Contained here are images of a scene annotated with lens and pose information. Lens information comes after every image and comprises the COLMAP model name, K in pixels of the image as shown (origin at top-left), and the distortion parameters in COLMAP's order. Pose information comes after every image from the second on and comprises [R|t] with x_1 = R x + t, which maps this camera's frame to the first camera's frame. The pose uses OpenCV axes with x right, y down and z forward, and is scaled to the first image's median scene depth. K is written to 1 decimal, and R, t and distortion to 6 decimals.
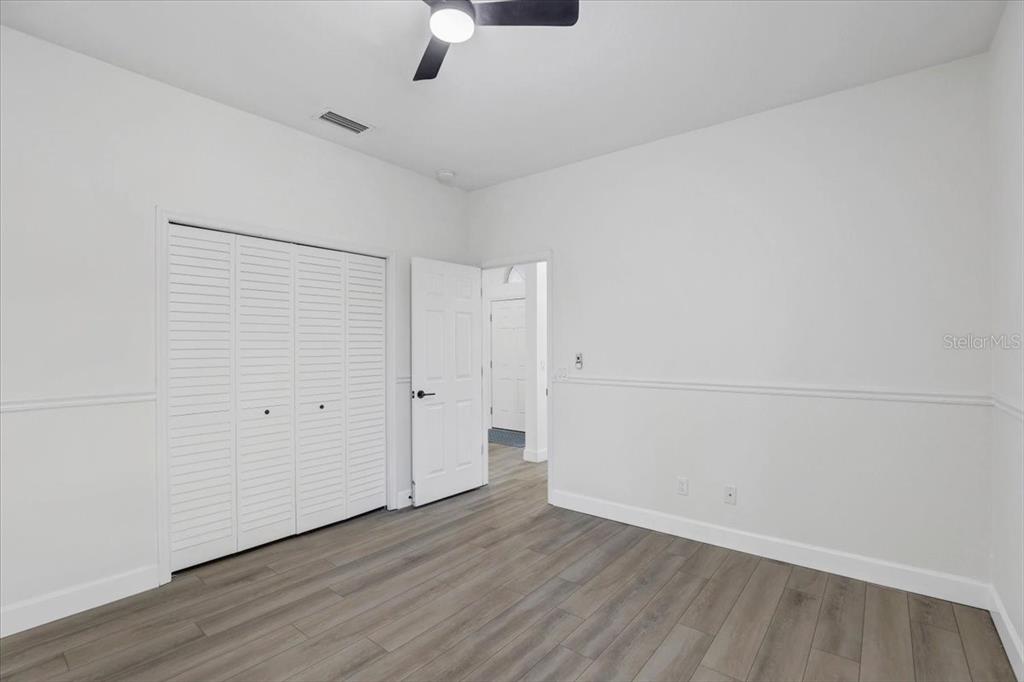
lens RADIAL K [[470.2, 0, 508.6], [0, 470.2, 347.3], [0, 0, 1]] dist [-0.030268, 0.003554]
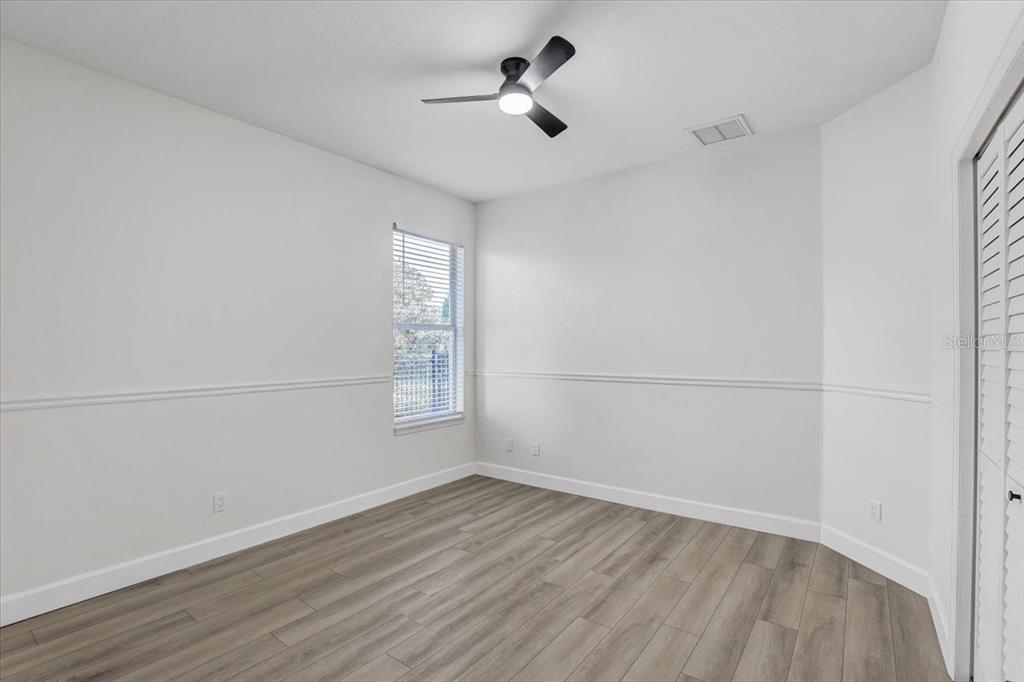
lens RADIAL K [[470.2, 0, 514.8], [0, 470.2, 341.5], [0, 0, 1]] dist [-0.030268, 0.003554]
pose [[-0.998787, 0.003595, -0.049111, -0.043943], [0.003520, 0.999993, 0.001610, -0.015496], [0.049116, 0.001435, -0.998792, 1.994501]]
